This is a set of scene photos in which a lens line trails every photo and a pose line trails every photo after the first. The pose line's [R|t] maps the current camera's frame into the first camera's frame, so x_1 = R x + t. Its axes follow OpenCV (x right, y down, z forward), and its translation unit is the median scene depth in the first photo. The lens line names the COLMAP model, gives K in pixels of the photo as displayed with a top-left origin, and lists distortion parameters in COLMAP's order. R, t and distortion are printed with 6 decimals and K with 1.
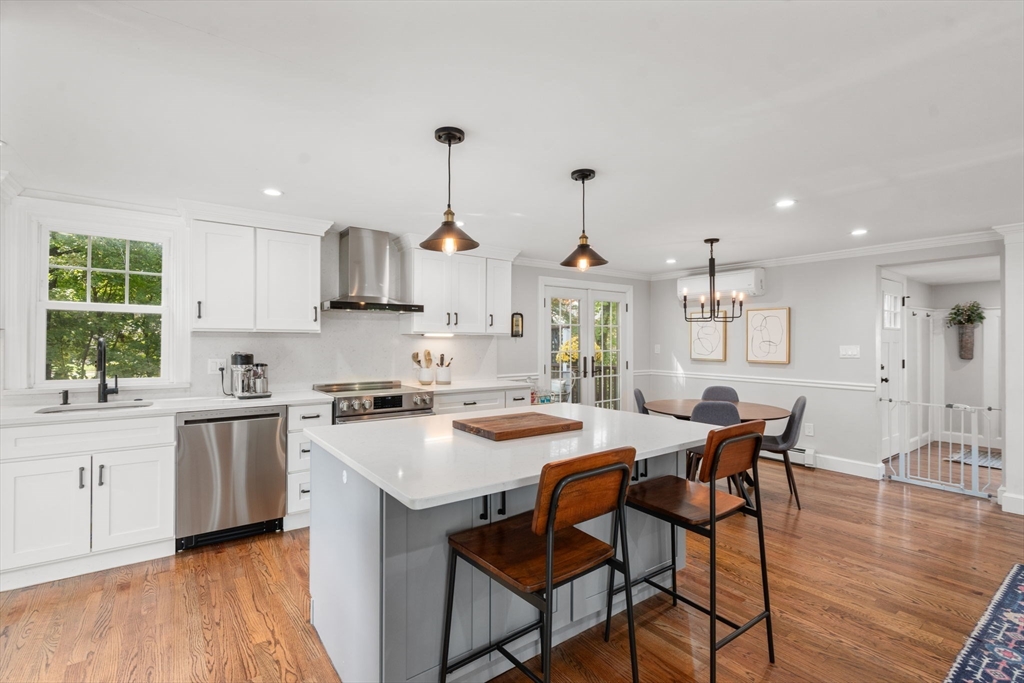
lens RADIAL K [[469.8, 0, 508.6], [0, 469.8, 341.1], [0, 0, 1]] dist [-0.022071, -0.000445]
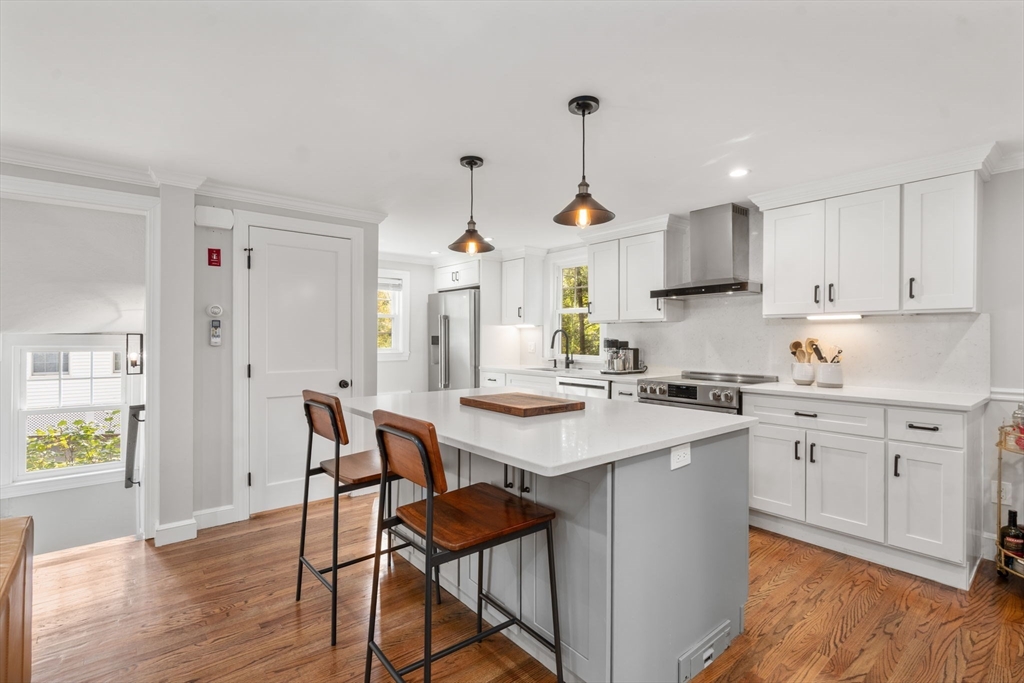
lens RADIAL K [[469.8, 0, 506.6], [0, 469.8, 339.8], [0, 0, 1]] dist [-0.022071, -0.000445]
pose [[0.052611, 0.003163, -0.998610, 0.602377], [0.004906, 0.999982, 0.003426, 0.018629], [0.998603, -0.005079, 0.052594, 0.540259]]
